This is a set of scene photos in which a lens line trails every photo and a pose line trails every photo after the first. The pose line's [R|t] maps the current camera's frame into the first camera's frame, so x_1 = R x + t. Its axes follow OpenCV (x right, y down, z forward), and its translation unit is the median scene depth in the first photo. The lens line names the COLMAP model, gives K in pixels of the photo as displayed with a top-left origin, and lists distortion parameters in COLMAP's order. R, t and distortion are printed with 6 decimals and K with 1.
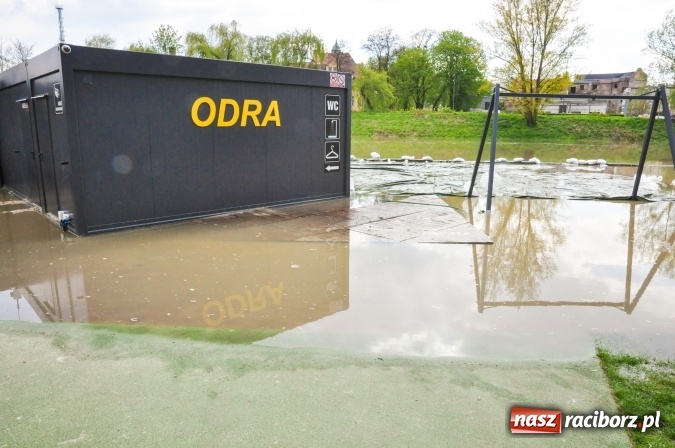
lens RADIAL K [[470.5, 0, 334.6], [0, 470.5, 224.0], [0, 0, 1]] dist [-0.111985, 0.084642]
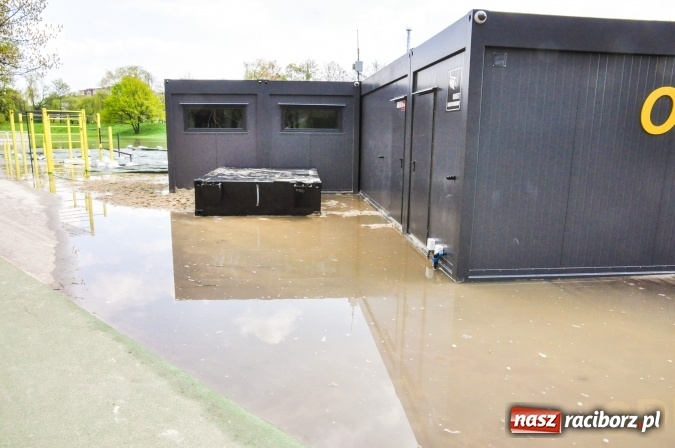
lens RADIAL K [[470.5, 0, 334.6], [0, 470.5, 224.0], [0, 0, 1]] dist [-0.111985, 0.084642]
pose [[0.791134, 0.122553, -0.599240, -0.109464], [-0.137291, 0.990302, 0.021276, -0.019590], [0.596036, 0.065438, 0.800287, 0.115469]]
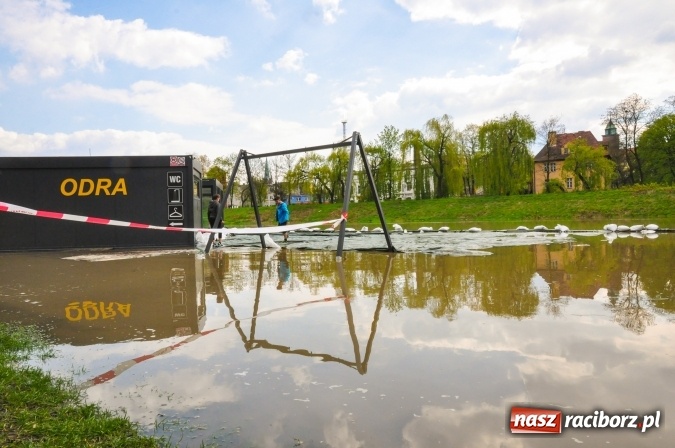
lens RADIAL K [[470.5, 0, 334.6], [0, 470.5, 224.0], [0, 0, 1]] dist [-0.111985, 0.084642]
pose [[0.823695, -0.019397, -0.566701, 0.653703], [-0.089566, 0.982418, -0.163809, 0.034666], [0.559915, 0.185686, 0.807475, 0.096907]]
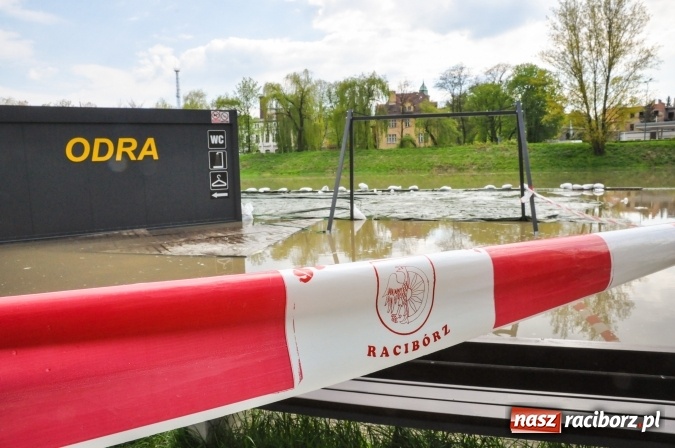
lens RADIAL K [[456.7, 0, 335.5], [0, 456.7, 222.6], [0, 0, 1]] dist [-0.126936, 0.085931]
pose [[0.976429, -0.008078, -0.215689, 0.283949], [-0.009213, 0.996829, -0.079042, 0.016583], [0.215644, 0.079166, 0.973258, 0.010420]]
